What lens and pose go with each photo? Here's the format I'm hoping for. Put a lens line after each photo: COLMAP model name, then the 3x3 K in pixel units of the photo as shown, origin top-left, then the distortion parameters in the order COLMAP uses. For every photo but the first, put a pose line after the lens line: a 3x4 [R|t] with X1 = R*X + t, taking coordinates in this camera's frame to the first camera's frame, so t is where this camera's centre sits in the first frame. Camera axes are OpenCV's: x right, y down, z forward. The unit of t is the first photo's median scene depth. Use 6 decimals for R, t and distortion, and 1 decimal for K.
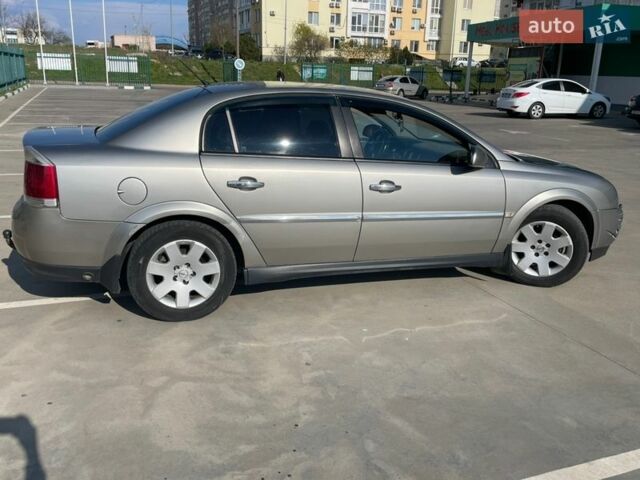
lens RADIAL K [[617.2, 0, 323.7], [0, 617.2, 242.5], [0, 0, 1]] dist [0.047652, 0.000000]
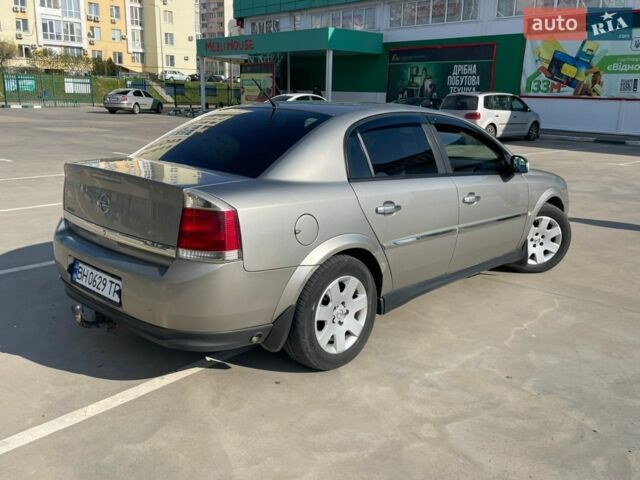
lens RADIAL K [[617.2, 0, 322.7], [0, 617.2, 238.5], [0, 0, 1]] dist [0.047652, 0.000000]
pose [[0.857813, -0.123346, 0.498941, -0.631517], [0.135524, 0.990702, 0.011916, -0.067707], [-0.495772, 0.057397, 0.866554, 0.207460]]
